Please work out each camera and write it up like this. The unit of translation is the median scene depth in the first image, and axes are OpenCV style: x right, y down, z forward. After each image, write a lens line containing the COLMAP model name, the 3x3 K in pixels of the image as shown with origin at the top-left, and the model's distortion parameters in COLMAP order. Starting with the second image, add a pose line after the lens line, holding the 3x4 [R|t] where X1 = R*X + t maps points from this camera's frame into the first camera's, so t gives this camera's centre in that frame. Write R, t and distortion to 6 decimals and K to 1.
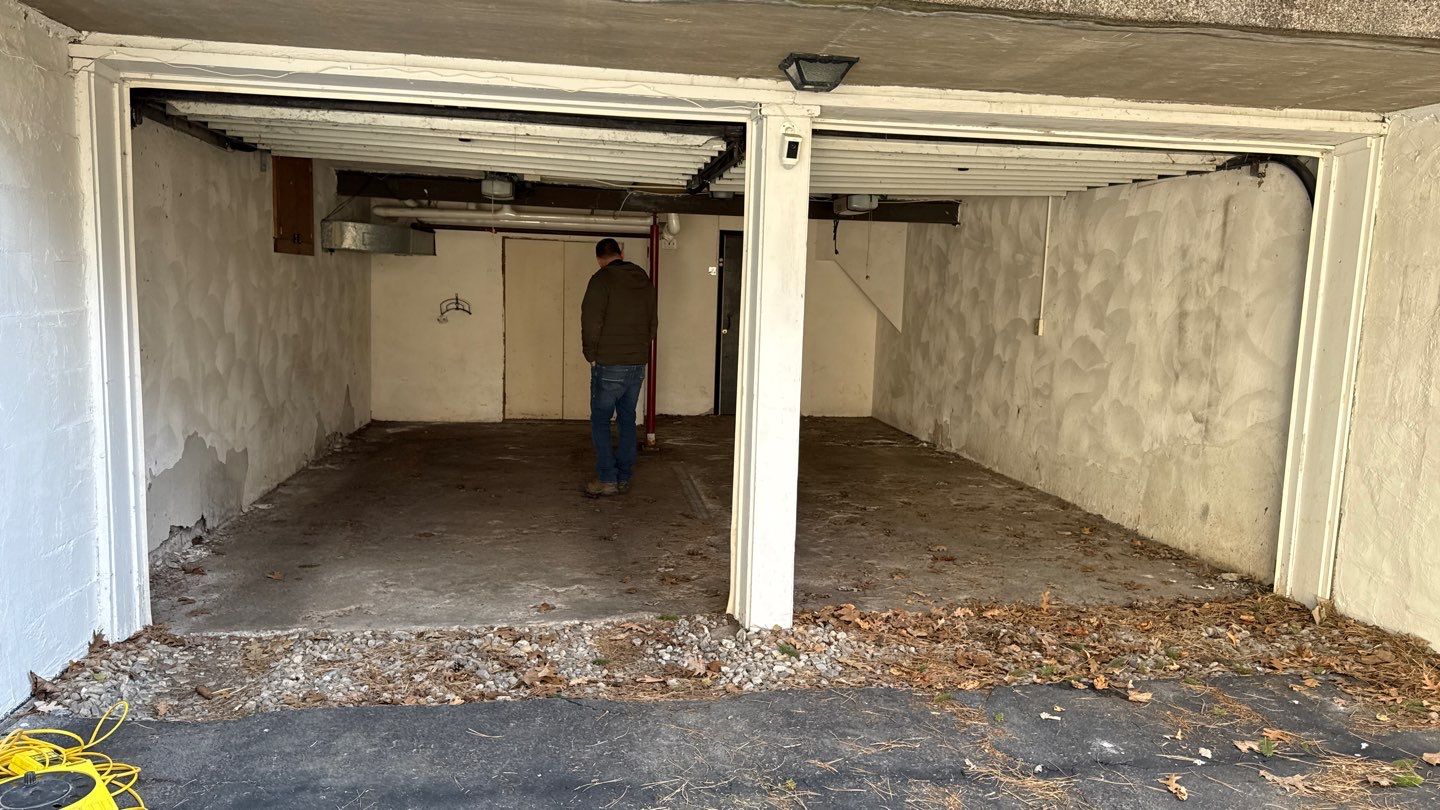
lens RADIAL K [[1006.2, 0, 737.2], [0, 1006.2, 408.0], [0, 0, 1]] dist [0.068030, -0.061579]
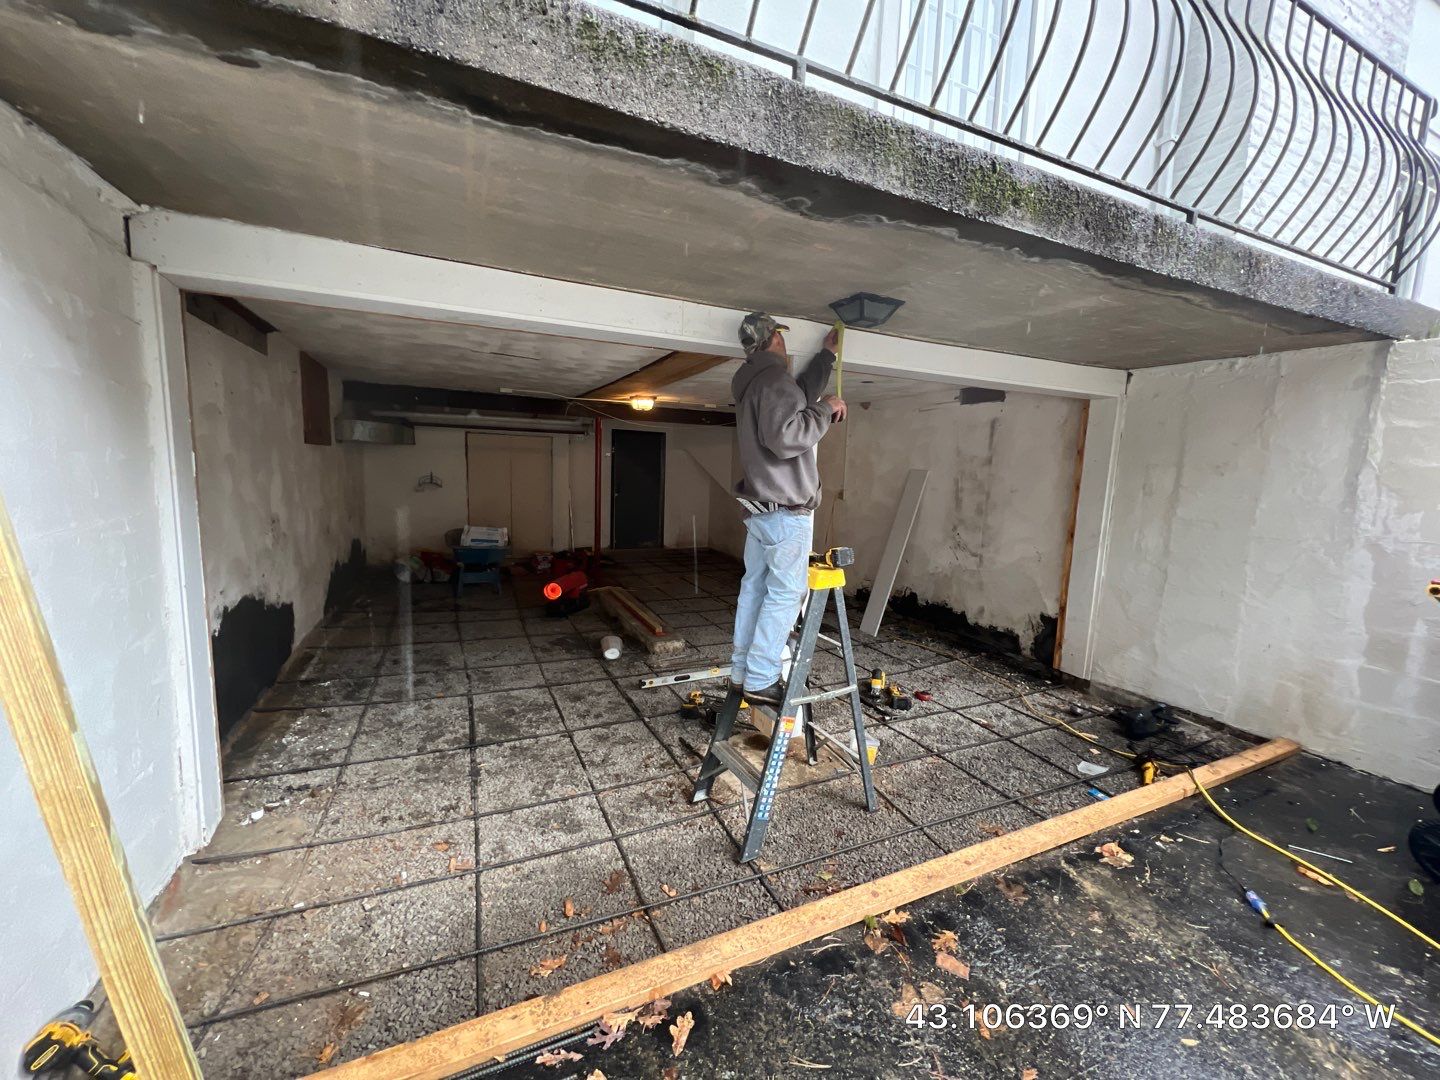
lens RADIAL K [[566.9, 0, 722.5], [0, 566.9, 538.8], [0, 0, 1]] dist [0.000504, 0.000032]
pose [[0.963493, -0.031287, 0.265901, -0.151580], [0.027103, 0.999445, 0.019391, -0.036690], [-0.266360, -0.011476, 0.963805, 0.199029]]
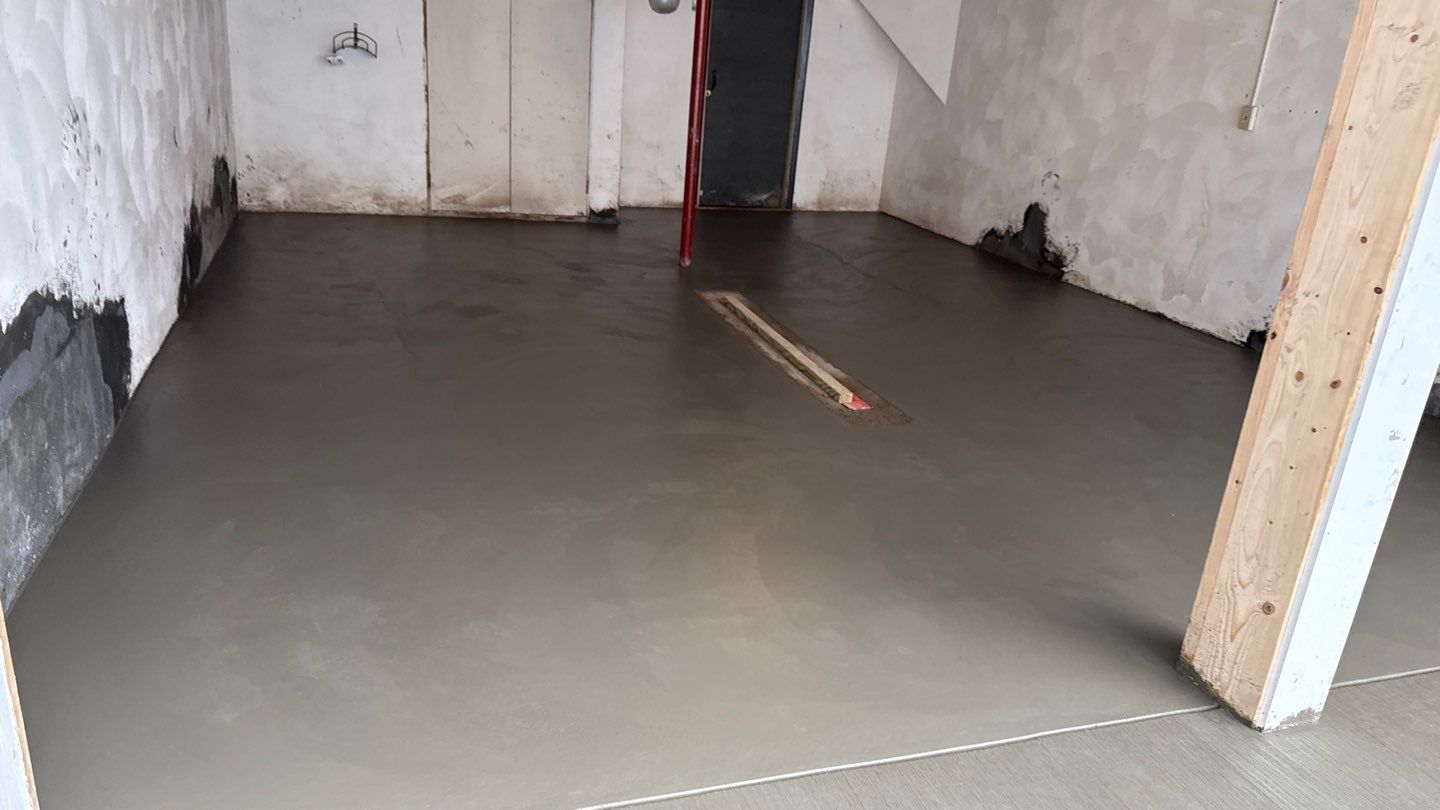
lens RADIAL K [[1020.0, 0, 720.0], [0, 1020.0, 405.0], [0, 0, 1]] dist [0.005076, -0.005554]
pose [[0.986631, -0.010561, 0.162629, -0.225042], [-0.027909, 0.972208, 0.232451, -0.044773], [-0.160564, -0.233882, 0.958915, 0.353843]]
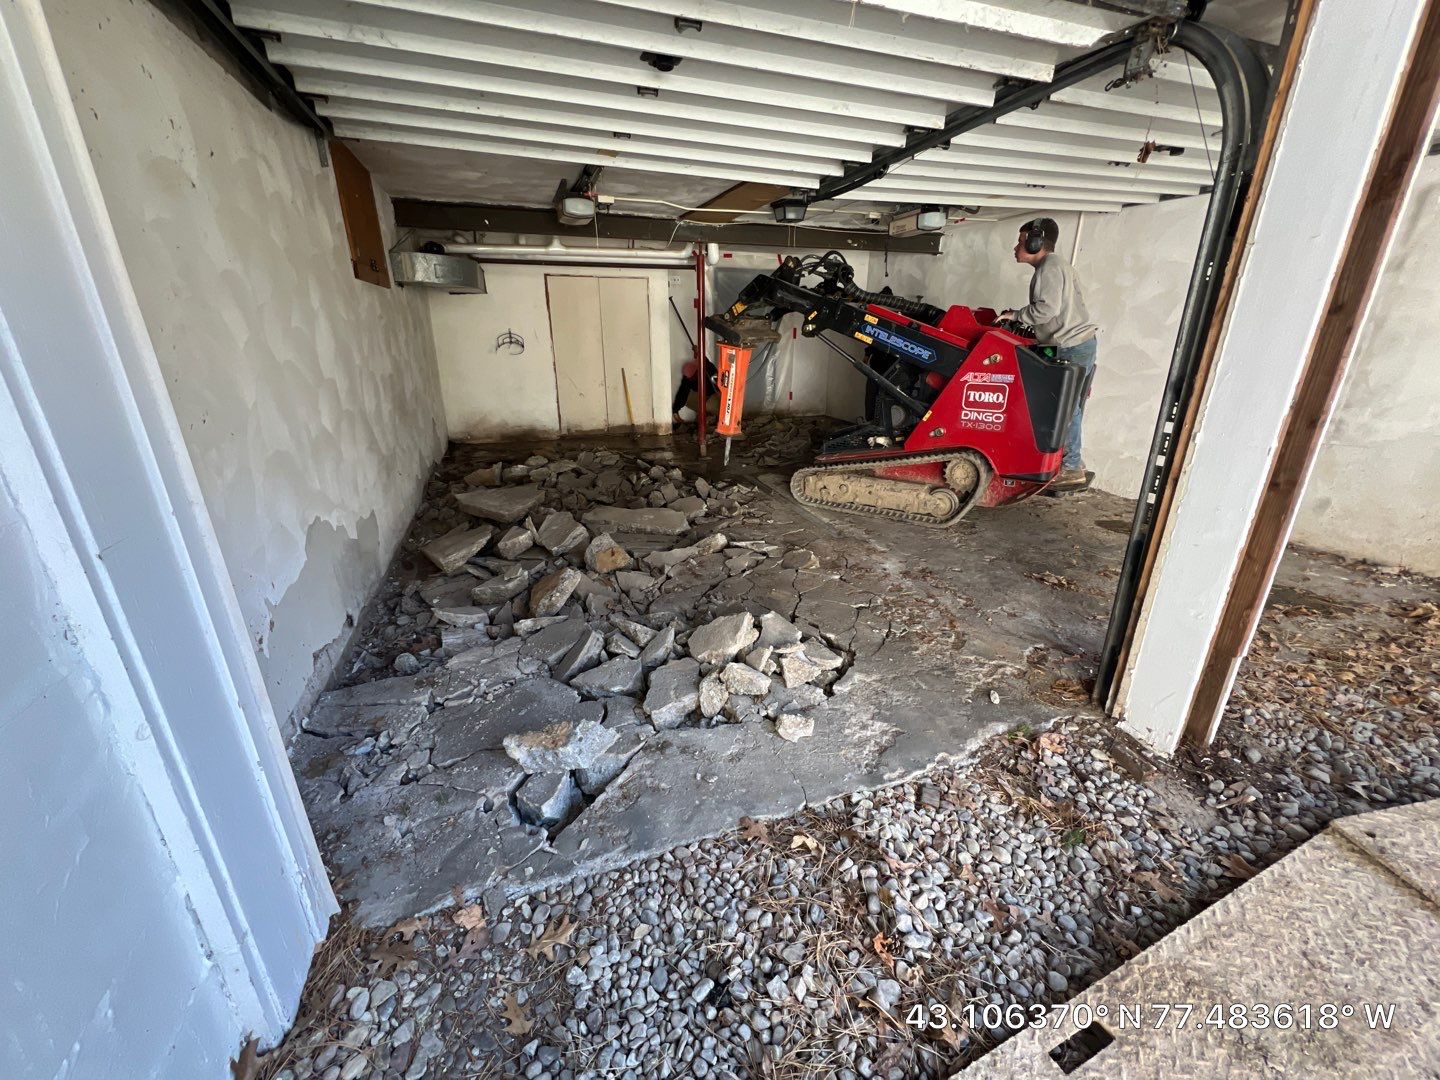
lens RADIAL K [[566.9, 0, 722.5], [0, 566.9, 538.8], [0, 0, 1]] dist [0.000504, 0.000032]
pose [[0.984387, -0.088276, 0.152280, -0.238426], [0.049330, 0.968836, 0.242741, -0.038719], [-0.168963, -0.231439, 0.958065, 0.430767]]
